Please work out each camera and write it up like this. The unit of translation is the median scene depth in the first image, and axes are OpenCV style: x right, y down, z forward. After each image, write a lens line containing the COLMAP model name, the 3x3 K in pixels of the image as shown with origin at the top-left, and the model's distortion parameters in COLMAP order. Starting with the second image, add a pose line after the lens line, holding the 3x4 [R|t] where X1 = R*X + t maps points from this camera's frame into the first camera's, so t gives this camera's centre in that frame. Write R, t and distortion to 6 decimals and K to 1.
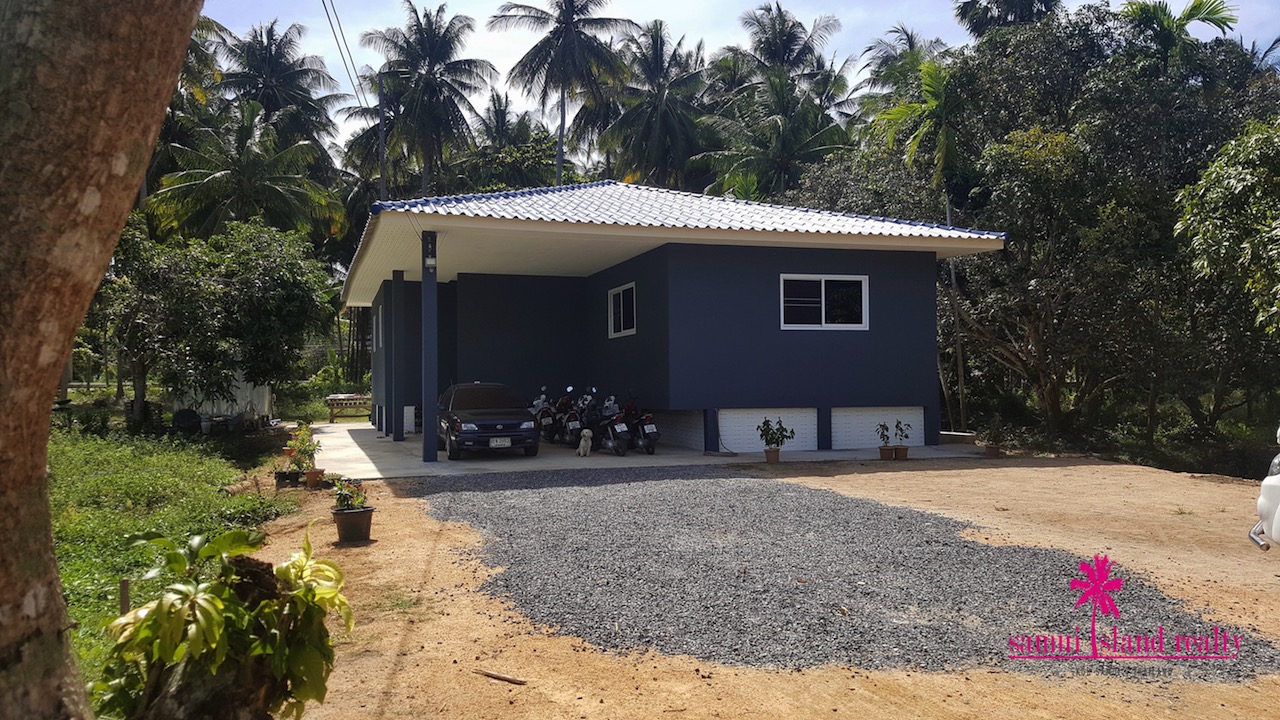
lens RADIAL K [[930.5, 0, 635.4], [0, 930.5, 387.6], [0, 0, 1]] dist [0.049253, -0.009125]
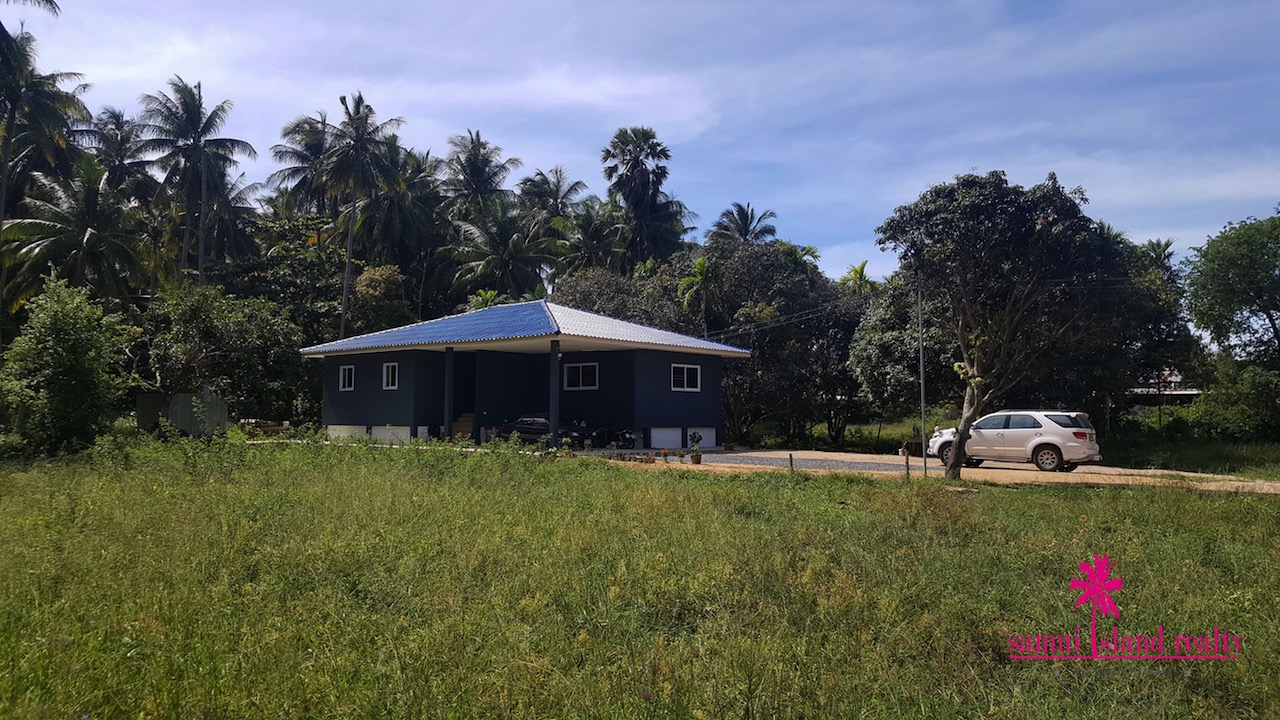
lens RADIAL K [[930.5, 0, 635.4], [0, 930.5, 381.6], [0, 0, 1]] dist [0.049253, -0.009125]
pose [[0.857455, 0.032948, 0.513502, -0.966019], [-0.008628, 0.998728, -0.049674, 0.022796], [-0.514486, 0.038163, 0.856649, -0.741001]]
